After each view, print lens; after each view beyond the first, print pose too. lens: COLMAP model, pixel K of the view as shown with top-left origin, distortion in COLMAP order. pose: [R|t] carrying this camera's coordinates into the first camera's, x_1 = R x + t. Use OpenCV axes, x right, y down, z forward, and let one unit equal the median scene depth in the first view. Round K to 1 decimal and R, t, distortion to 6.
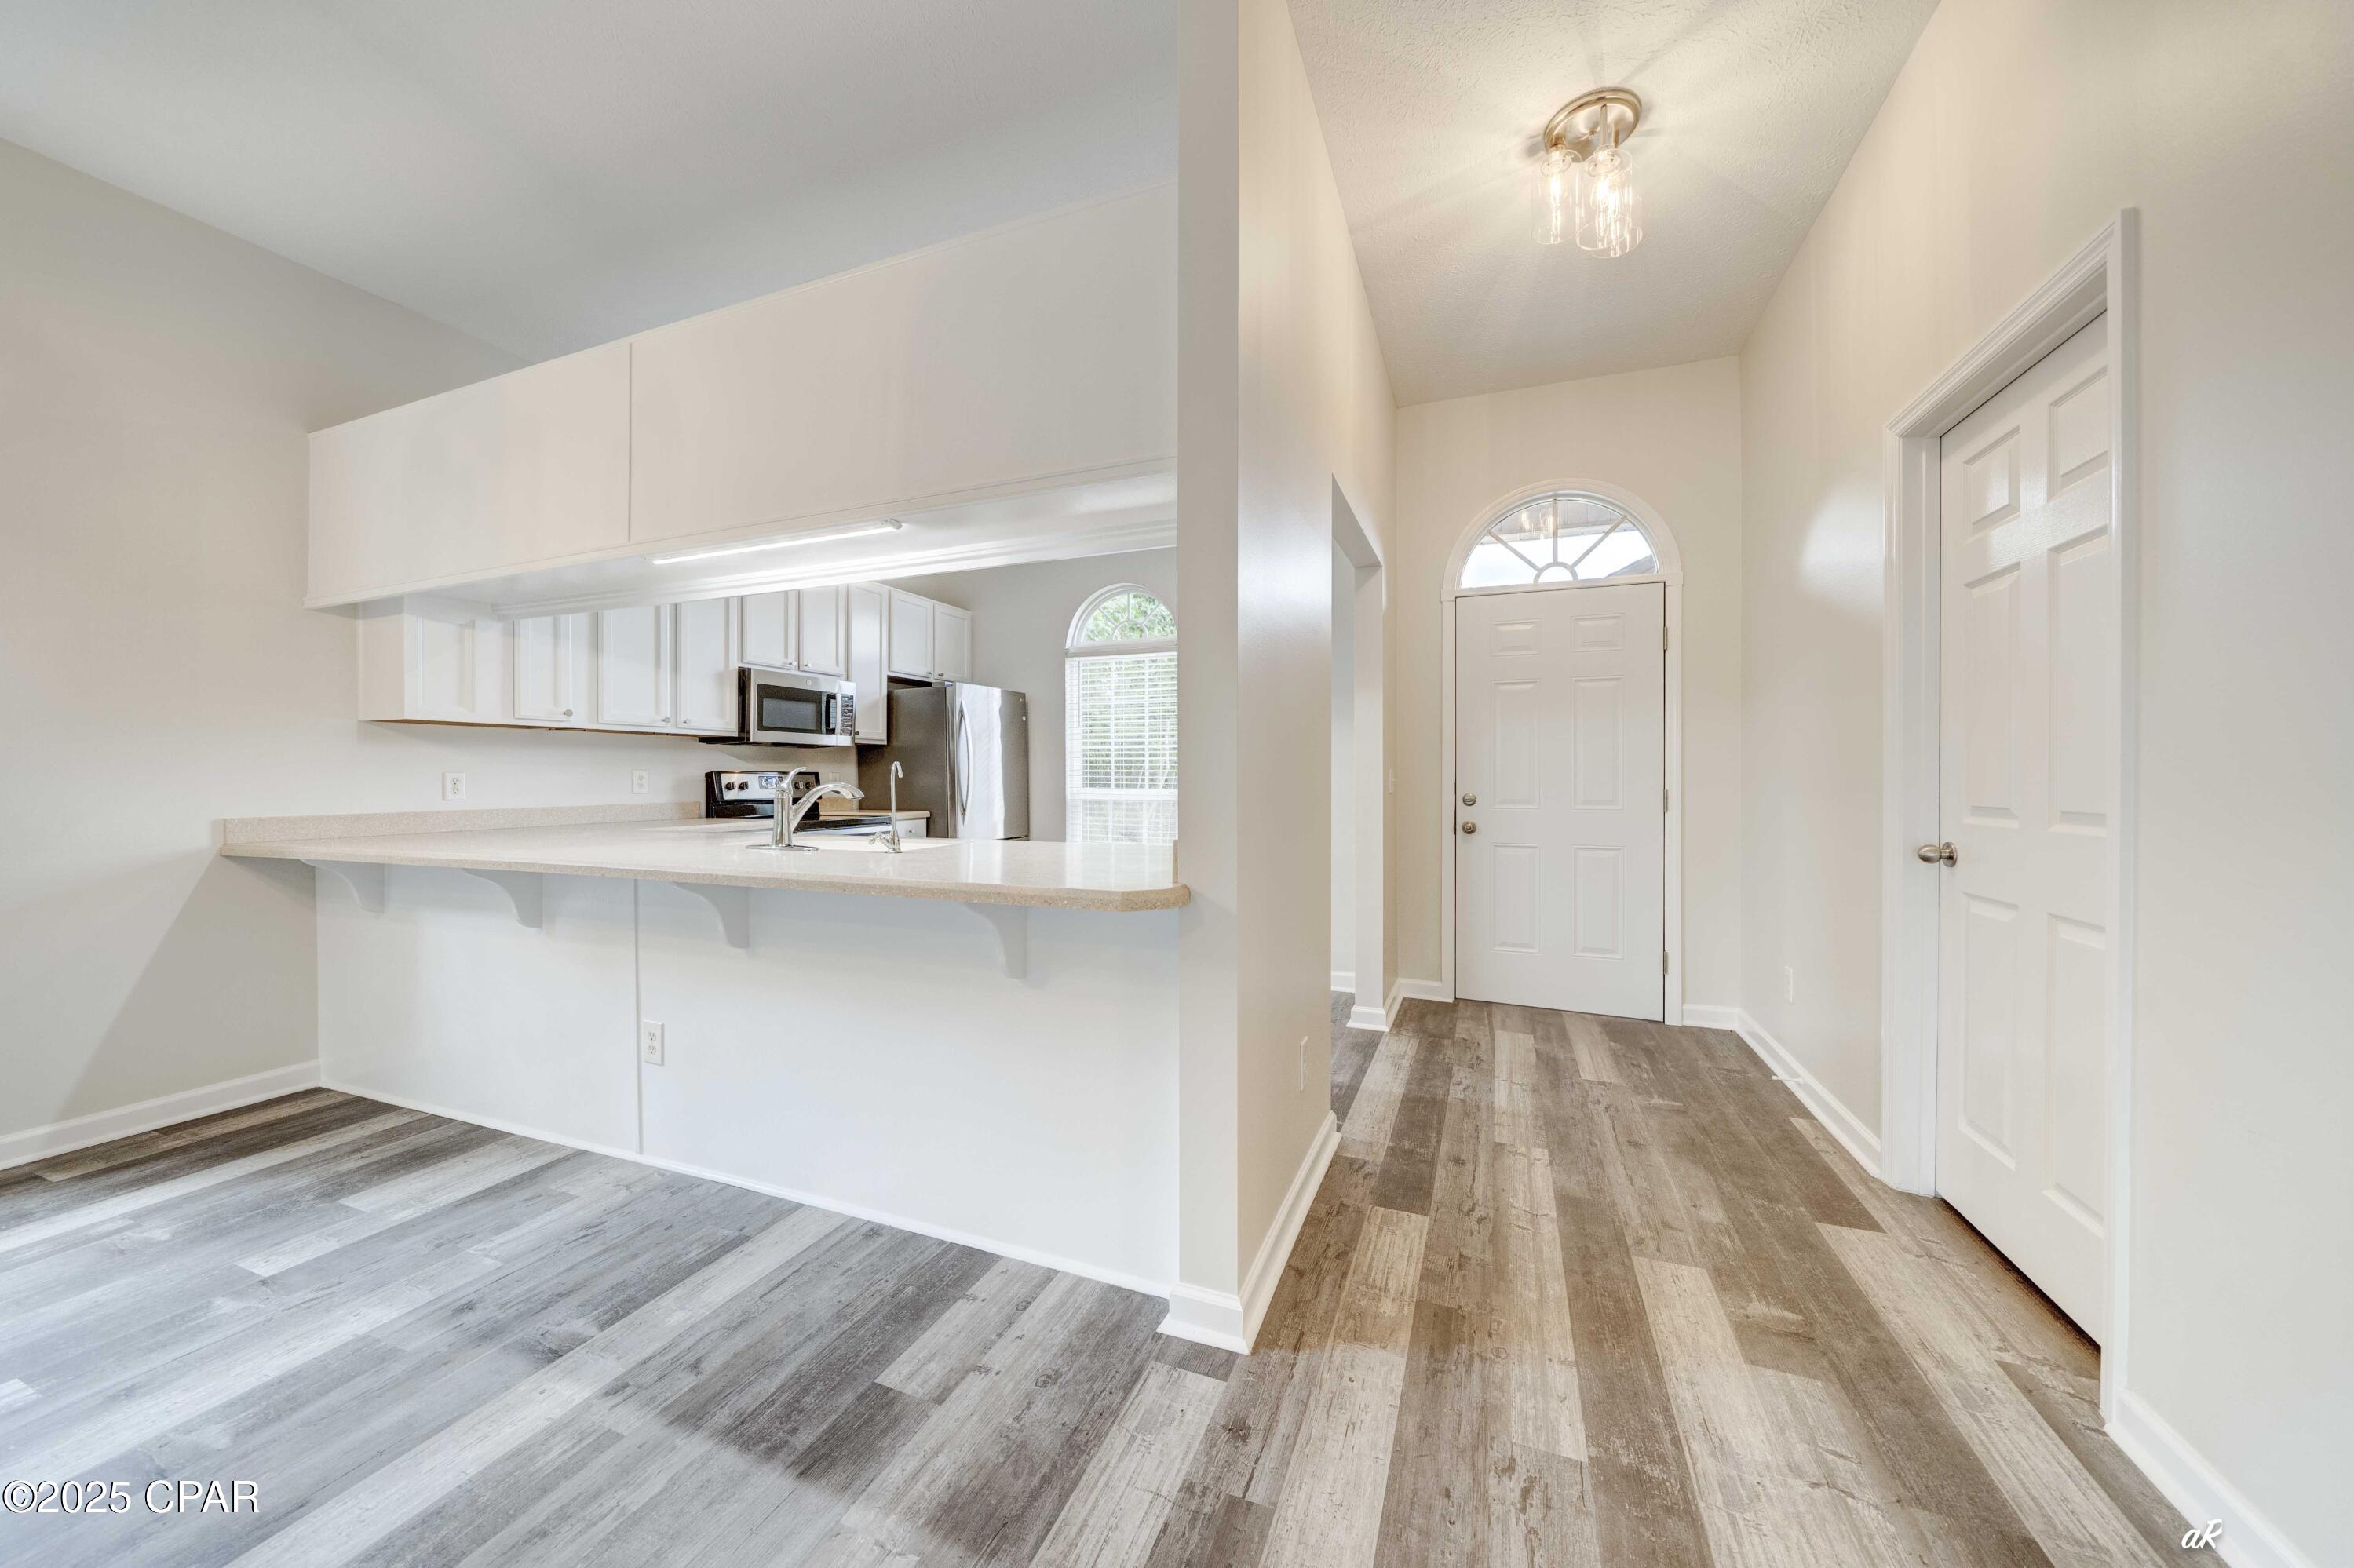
lens RADIAL K [[839.1, 0, 1099.9], [0, 839.1, 771.3], [0, 0, 1]] dist [-0.003632, -0.000294]
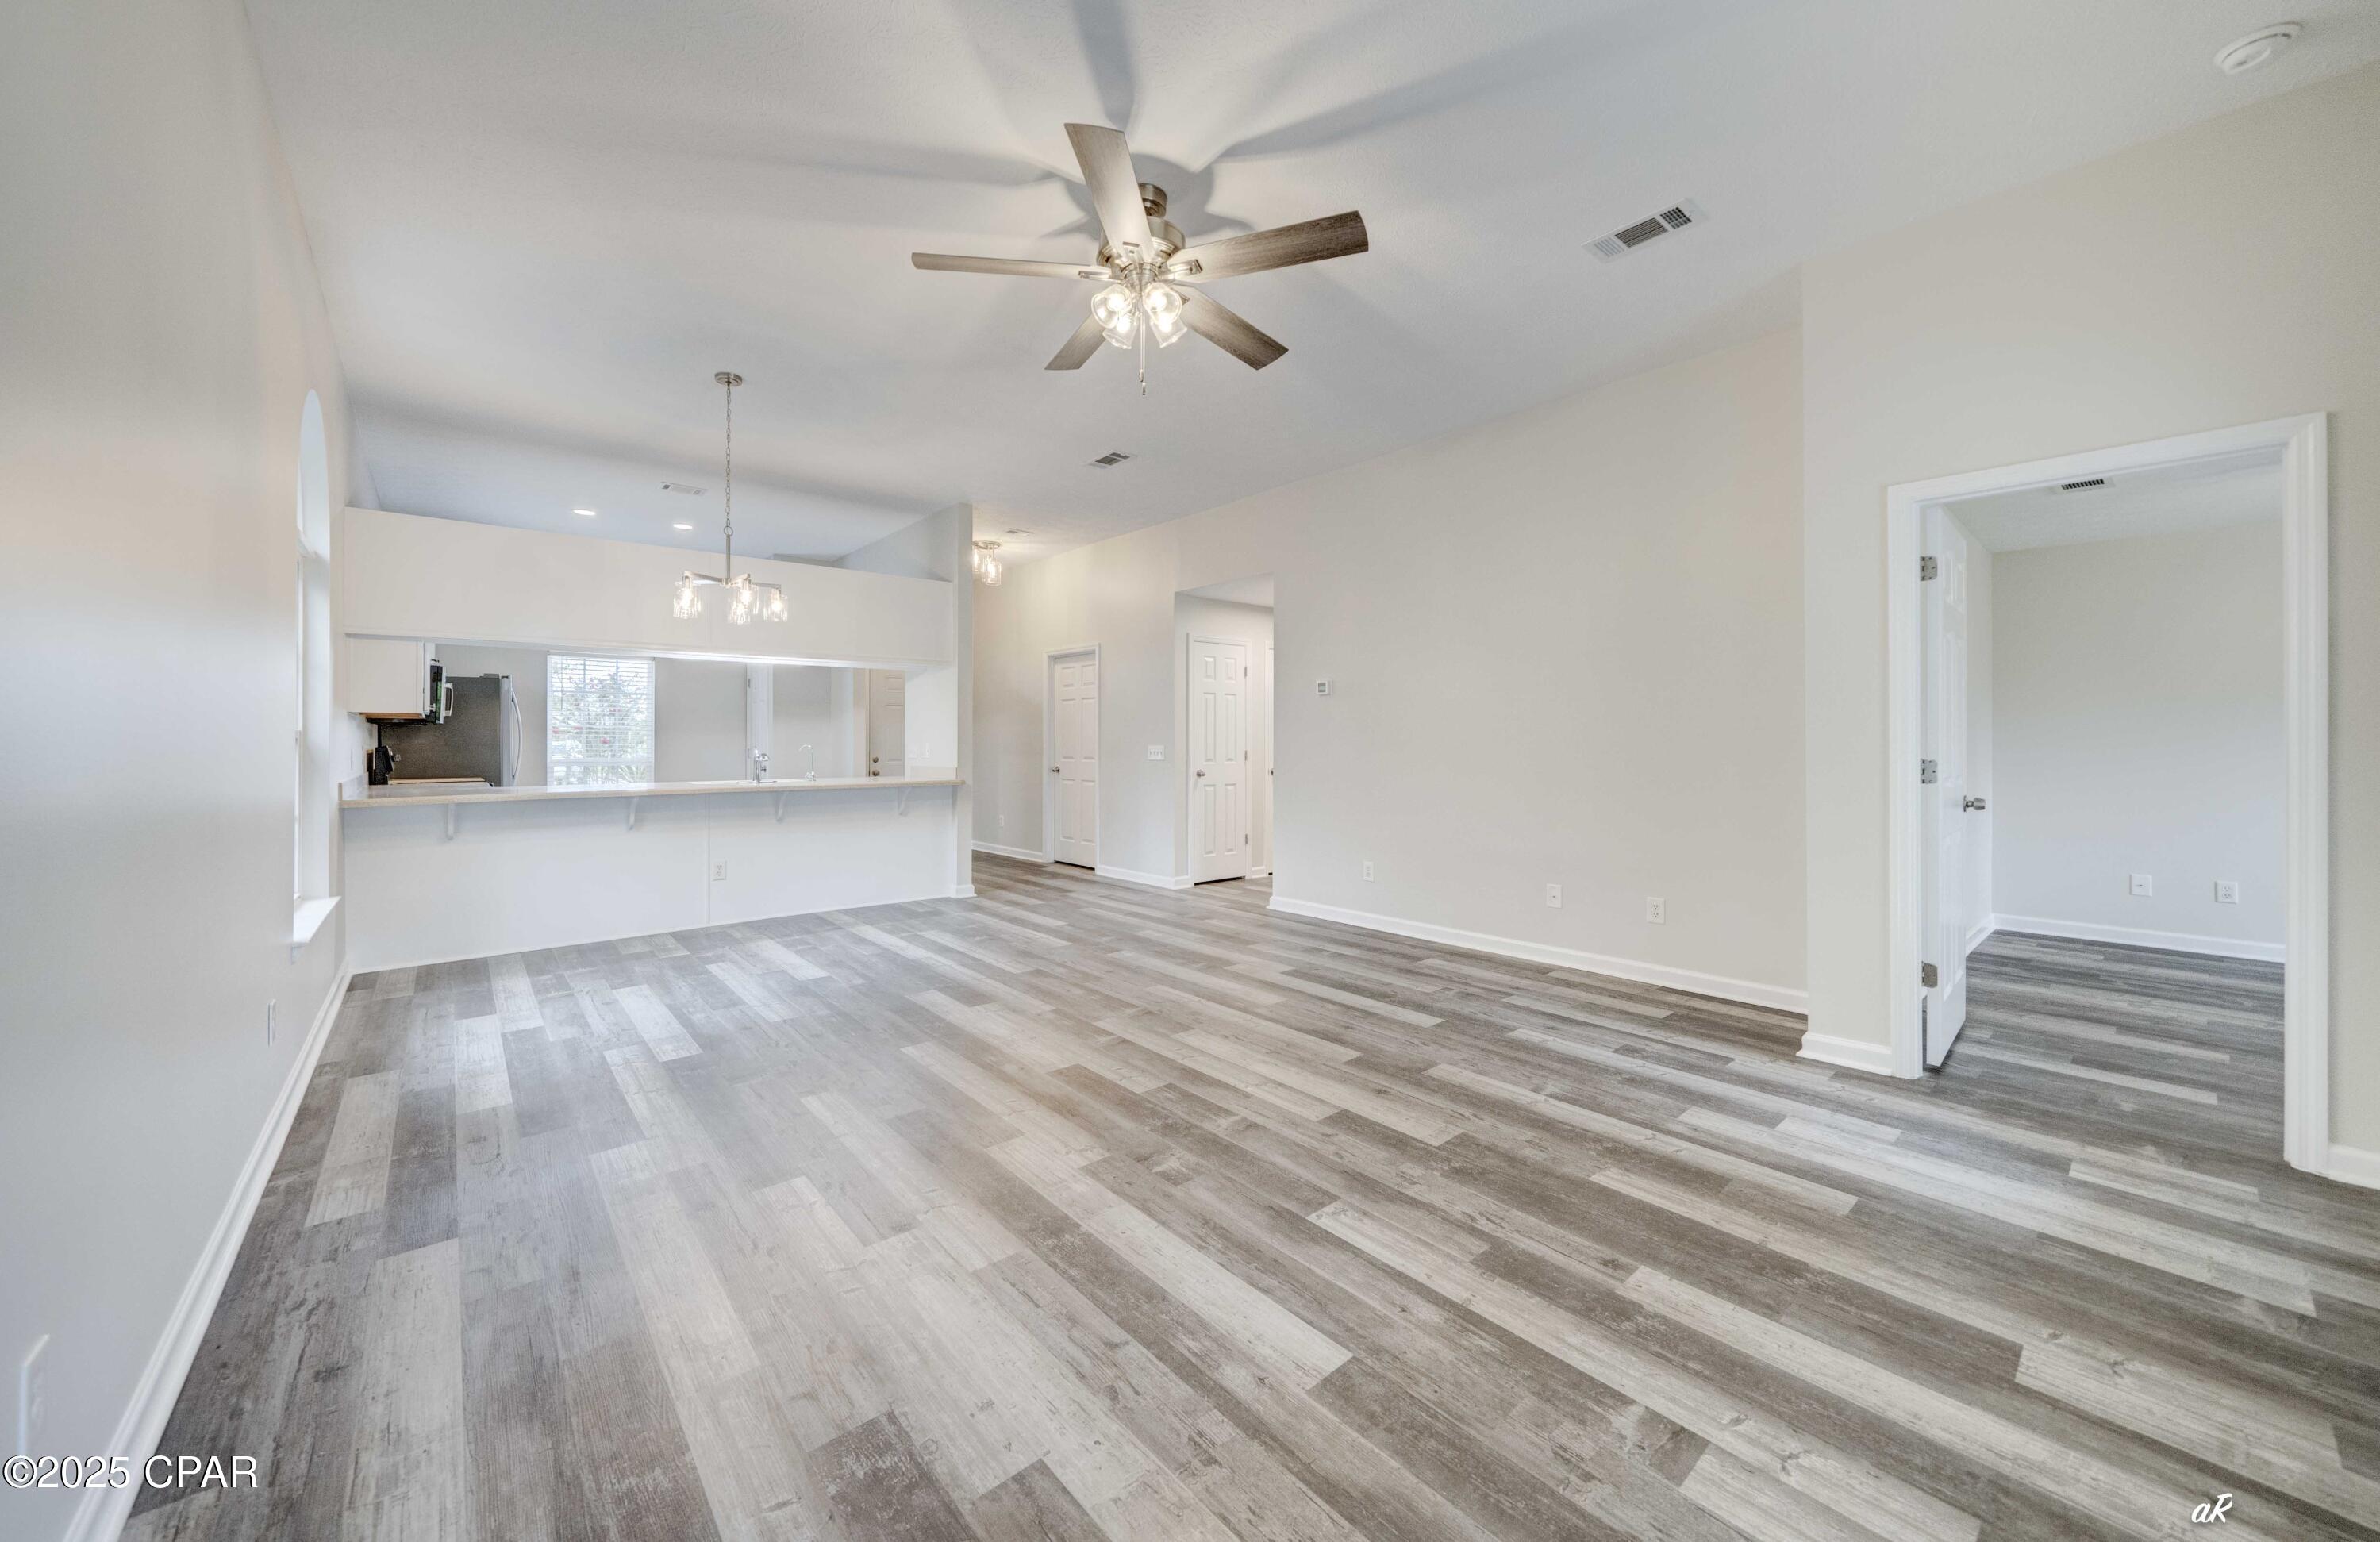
lens RADIAL K [[837.8, 0, 1254.9], [0, 837.8, 747.6], [0, 0, 1]] dist [-0.001592, -0.000008]
pose [[0.355787, -0.001114, 0.934566, -1.912022], [-0.008754, 0.999951, 0.004524, -0.025547], [-0.934526, -0.009790, 0.355760, -1.025387]]
